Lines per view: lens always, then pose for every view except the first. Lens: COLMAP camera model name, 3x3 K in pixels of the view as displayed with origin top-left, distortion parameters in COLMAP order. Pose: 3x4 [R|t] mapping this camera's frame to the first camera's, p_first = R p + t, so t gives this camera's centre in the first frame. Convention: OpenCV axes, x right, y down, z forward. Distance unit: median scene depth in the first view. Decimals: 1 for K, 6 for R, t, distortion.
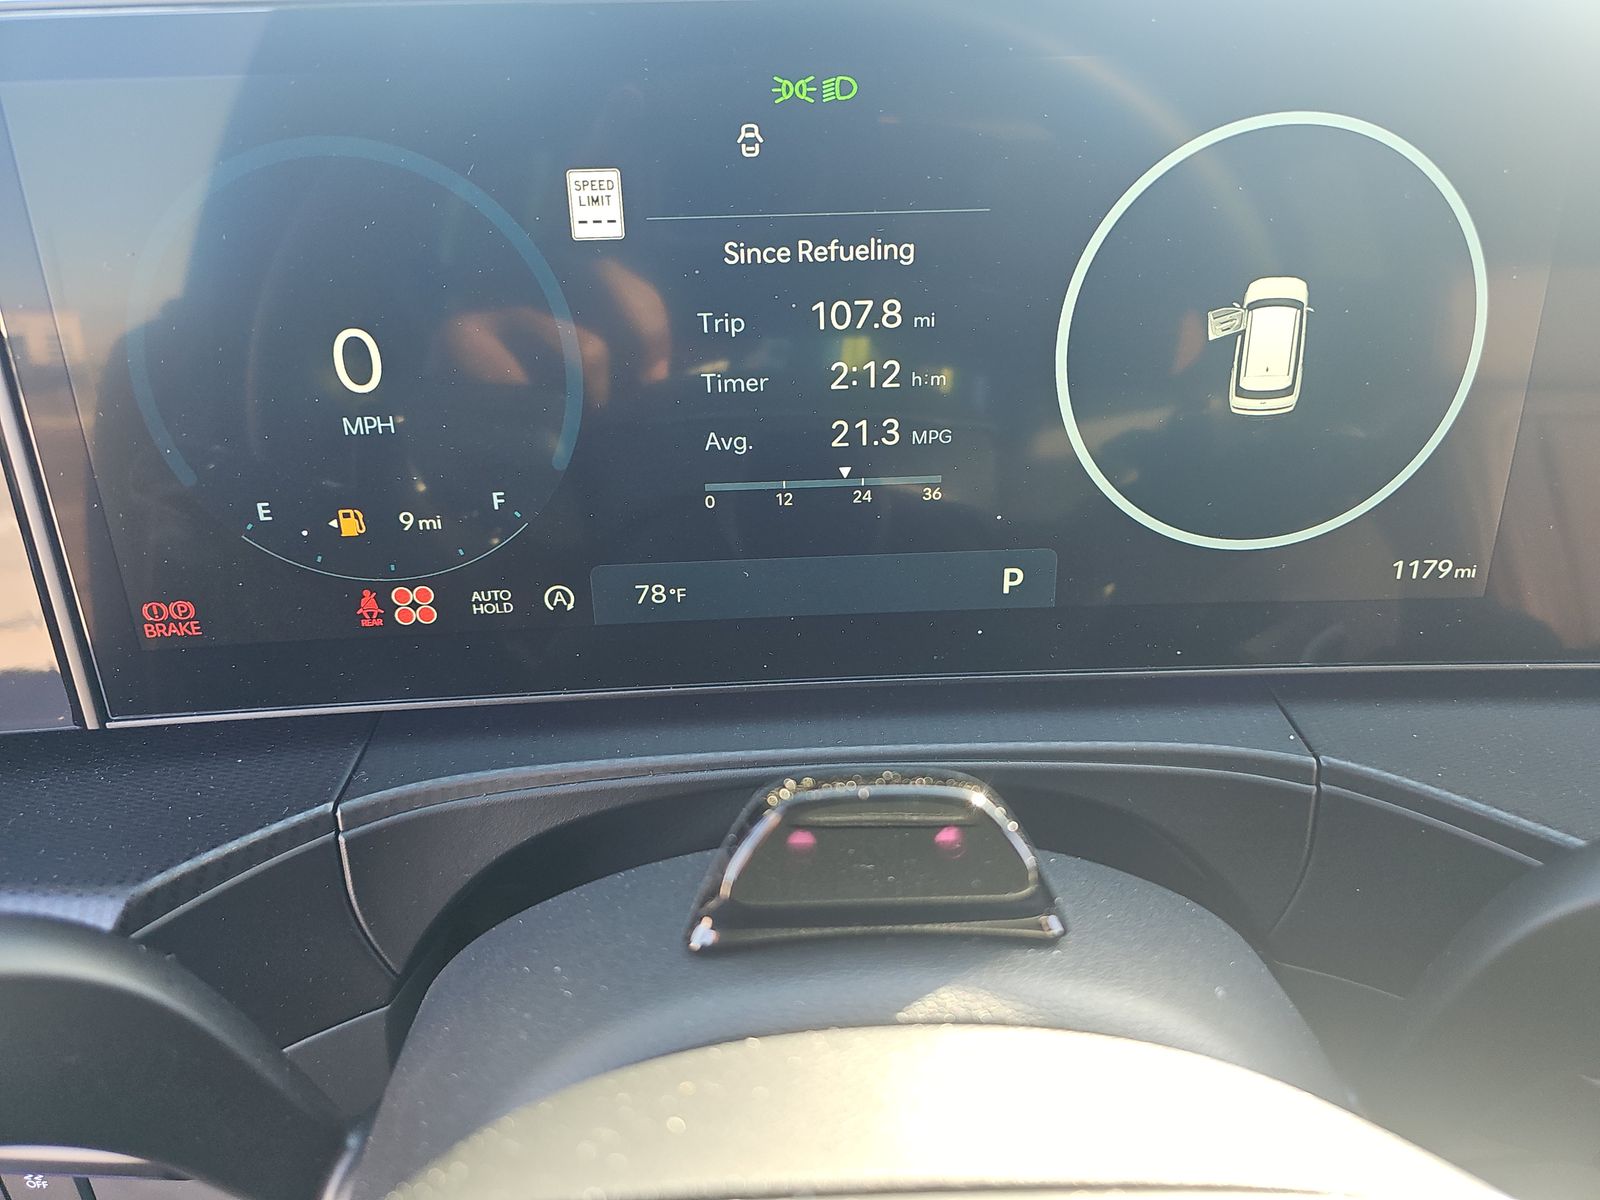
lens RADIAL K [[1054.4, 0, 792.7], [0, 1054.4, 589.5], [0, 0, 1]] dist [0.048722, -0.035538]
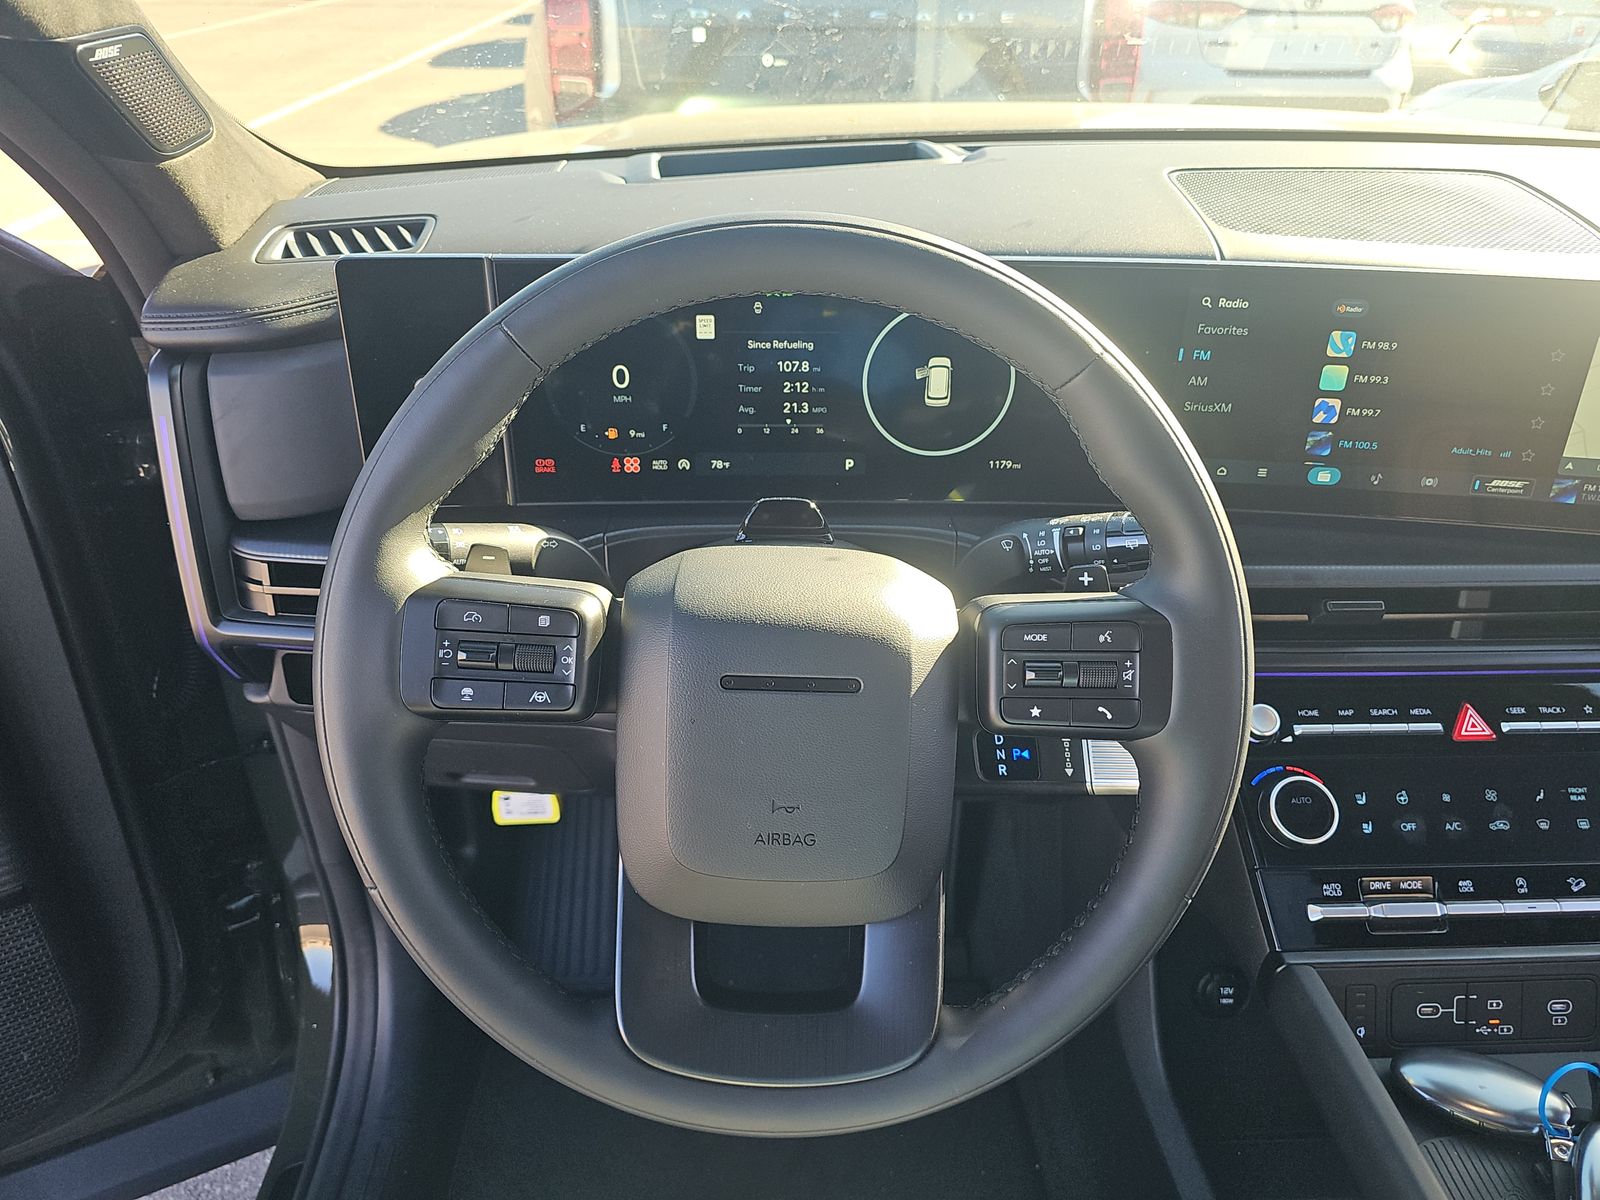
lens RADIAL K [[1054.4, 0, 789.6], [0, 1054.4, 609.3], [0, 0, 1]] dist [0.048722, -0.035538]
pose [[0.999439, 0.032564, 0.007821, 0.047858], [-0.032885, 0.998441, 0.045102, 0.261942], [-0.006340, -0.045333, 0.998952, -1.836108]]
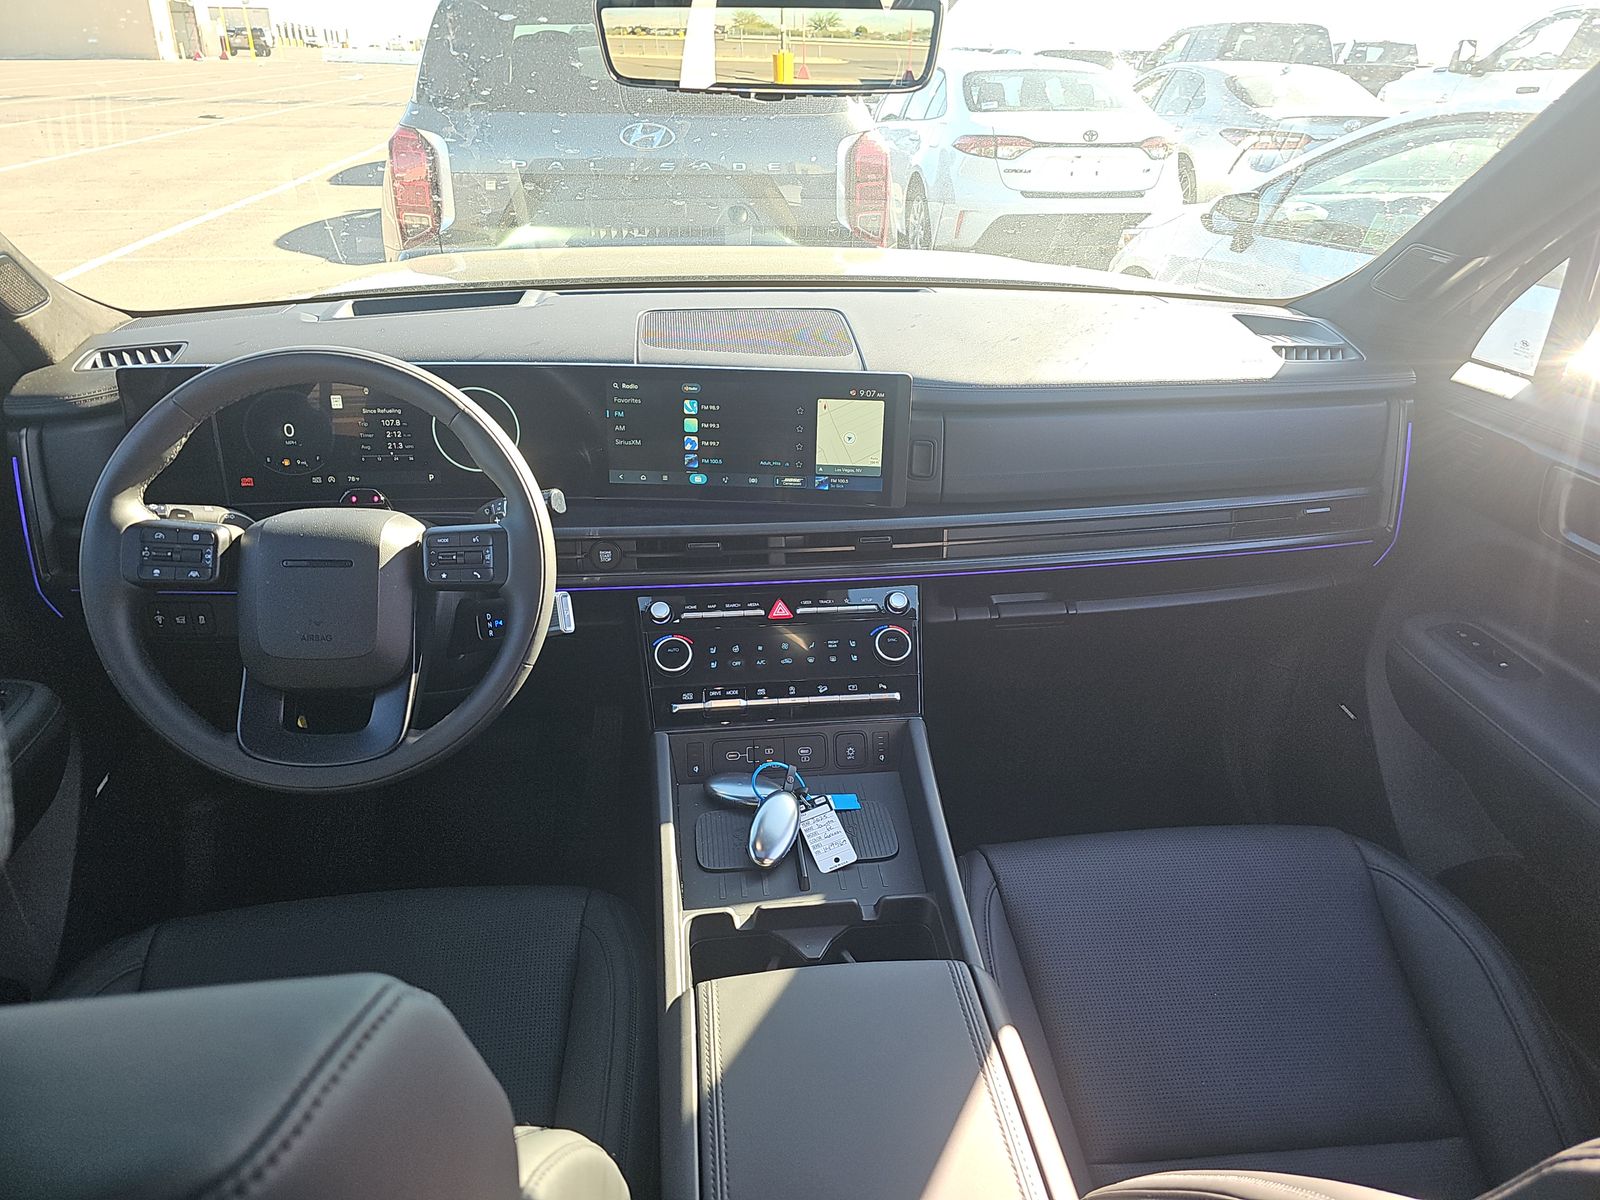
lens RADIAL K [[1054.4, 0, 812.9], [0, 1054.4, 610.4], [0, 0, 1]] dist [0.048722, -0.035538]
pose [[0.996383, -0.001704, 0.084956, 1.611004], [0.004655, 0.999392, -0.034558, 0.812627], [-0.084845, 0.034828, 0.995785, -4.147374]]
